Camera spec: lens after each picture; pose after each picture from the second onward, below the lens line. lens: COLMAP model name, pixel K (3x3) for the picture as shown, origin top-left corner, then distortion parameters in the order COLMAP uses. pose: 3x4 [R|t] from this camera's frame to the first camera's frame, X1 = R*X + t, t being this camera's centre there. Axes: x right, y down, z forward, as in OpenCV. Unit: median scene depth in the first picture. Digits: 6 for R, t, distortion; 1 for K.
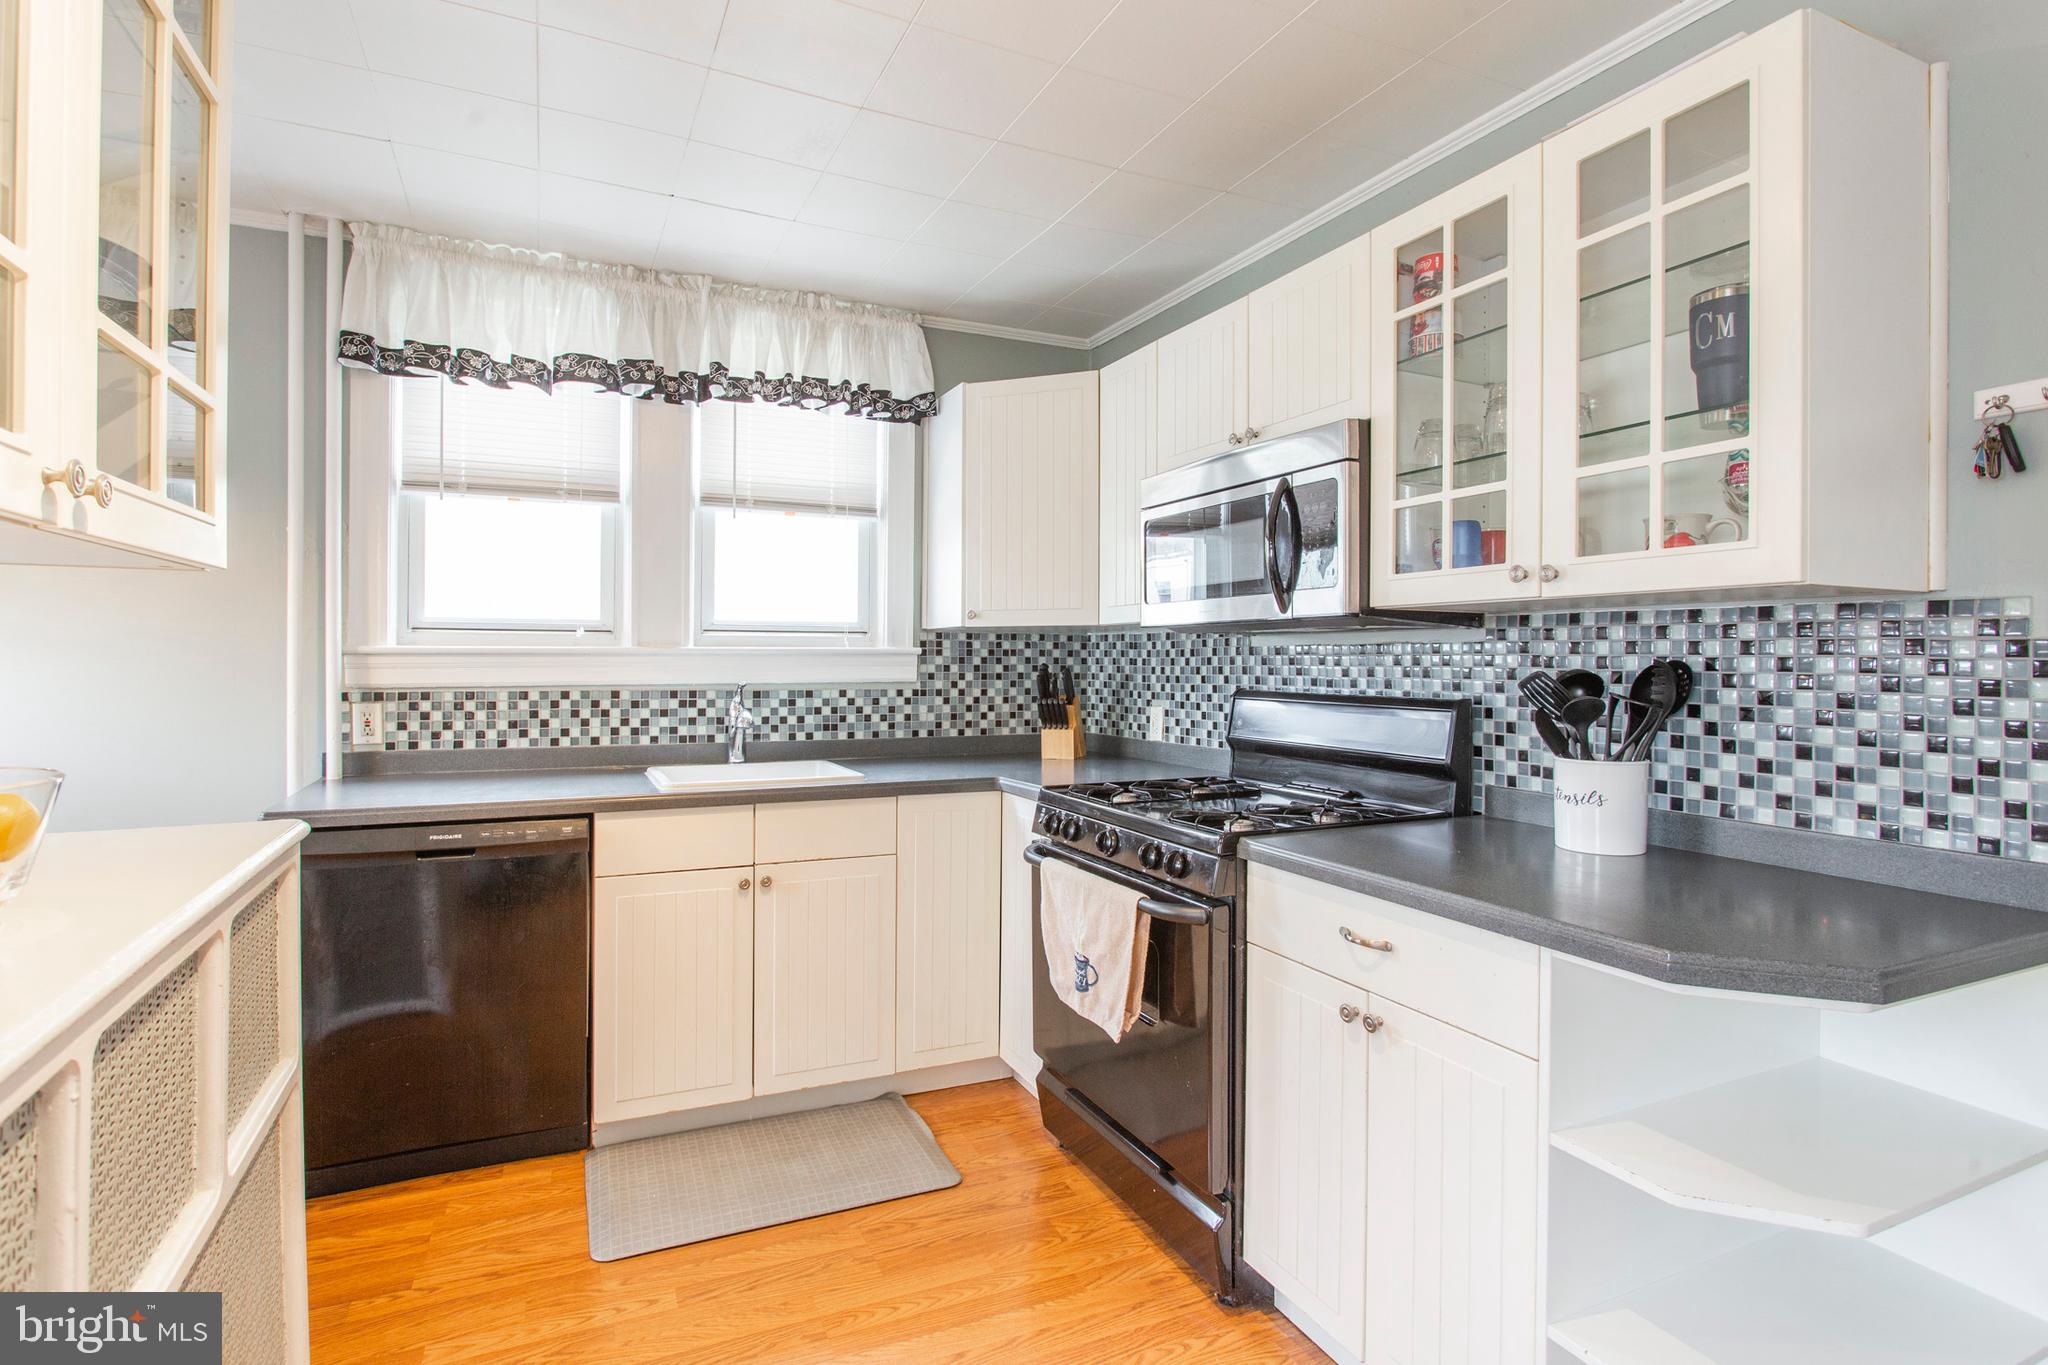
lens RADIAL K [[985.9, 0, 975.1], [0, 985.9, 663.8], [0, 0, 1]] dist [-0.007500, 0.004657]
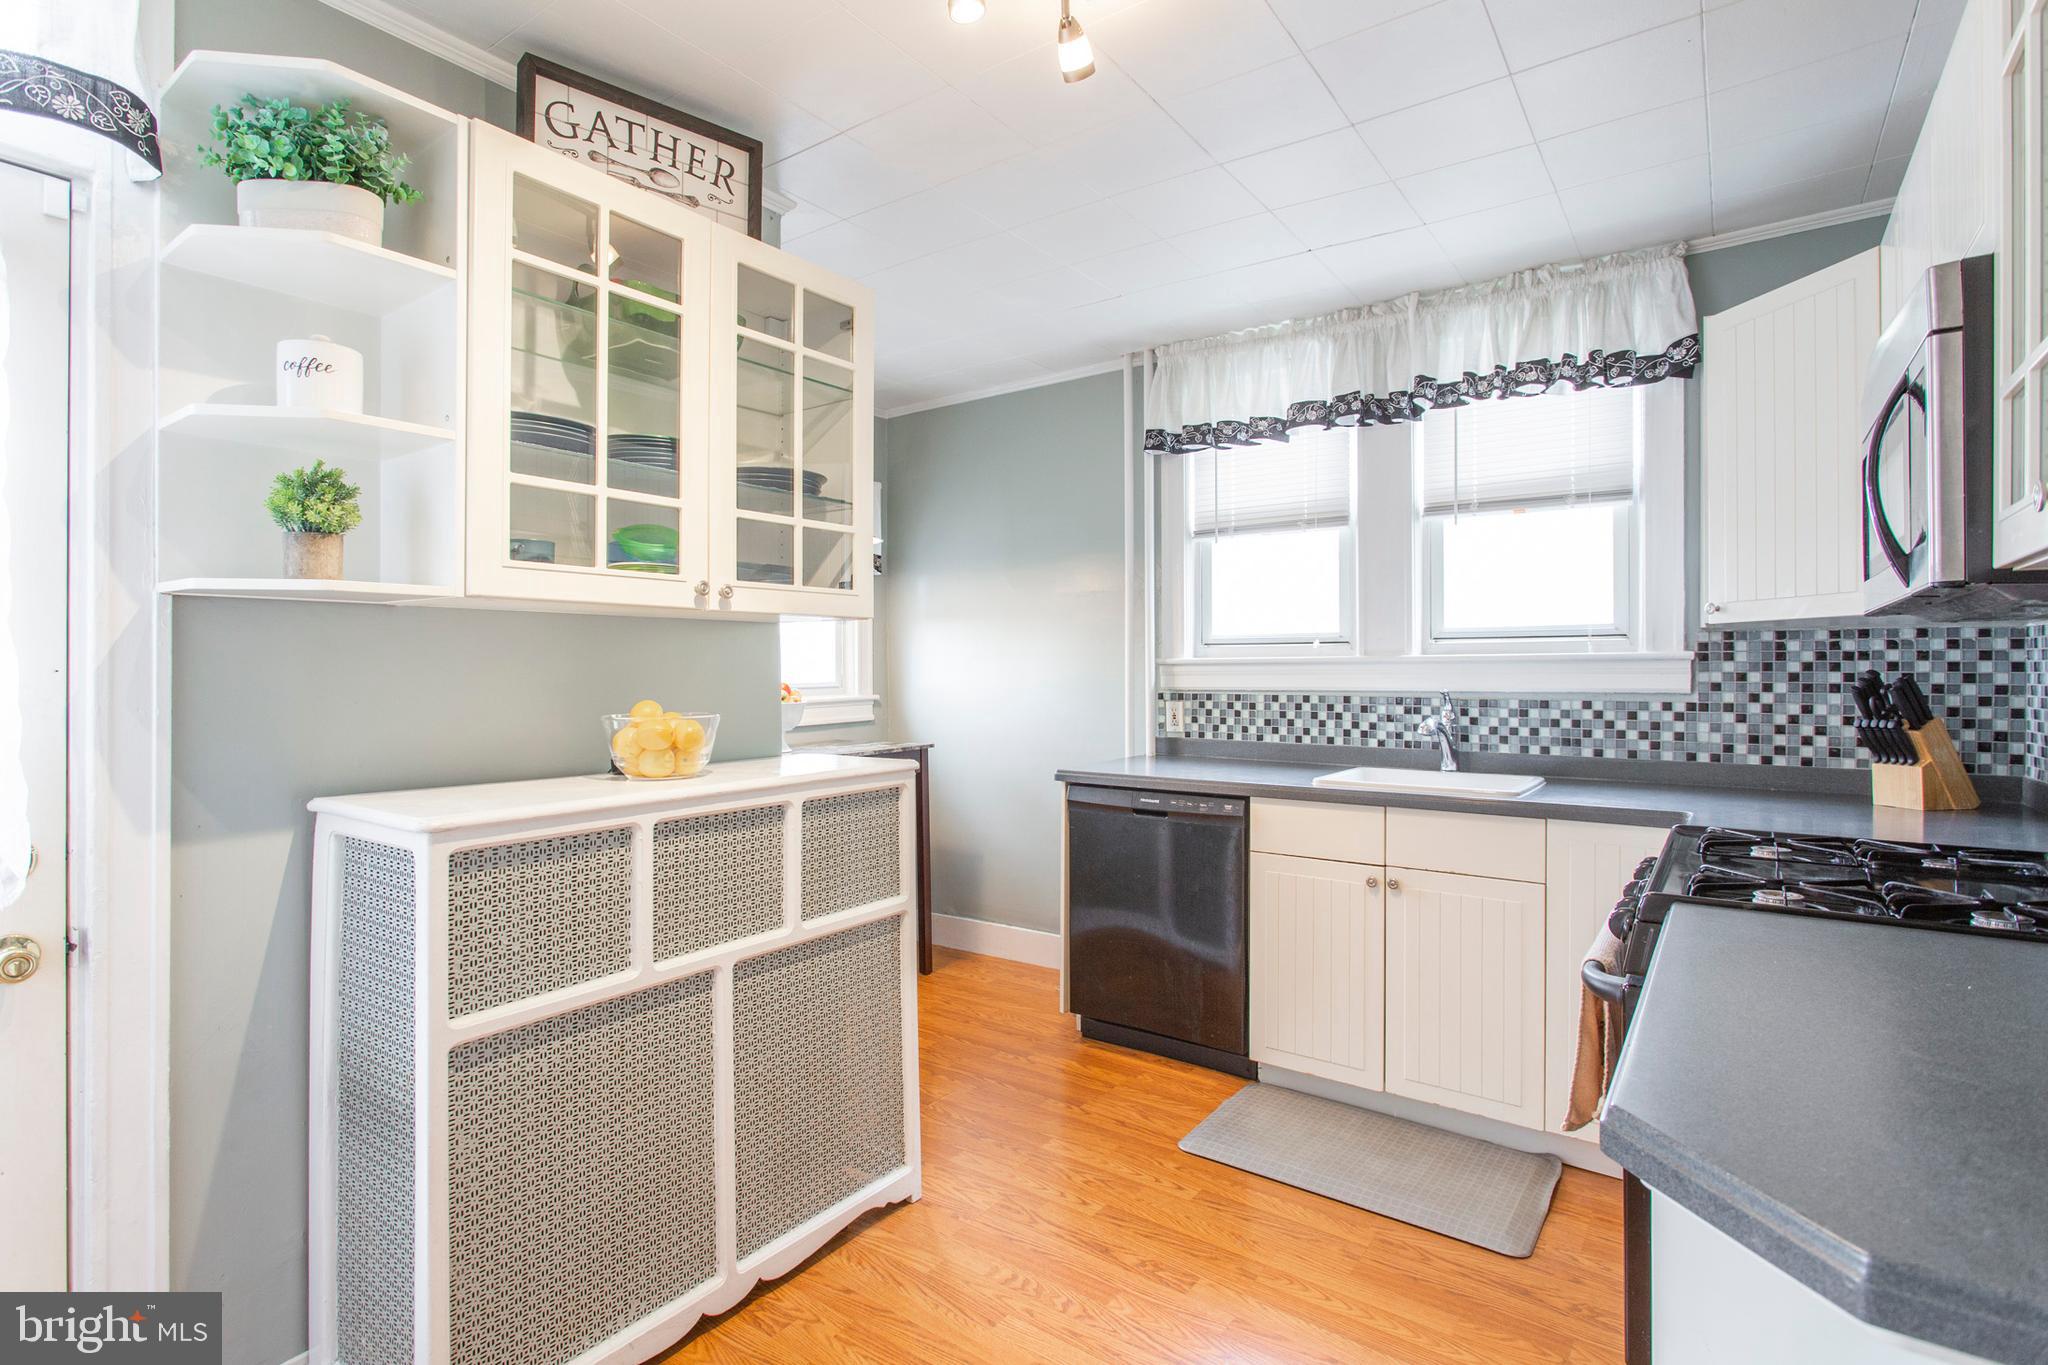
lens RADIAL K [[985.9, 0, 1027.6], [0, 985.9, 673.8], [0, 0, 1]] dist [-0.007500, 0.004657]
pose [[0.513241, -0.000798, -0.858244, 0.384588], [-0.001533, 0.999997, -0.001846, 0.004833], [0.858243, 0.002263, 0.513238, 0.124335]]
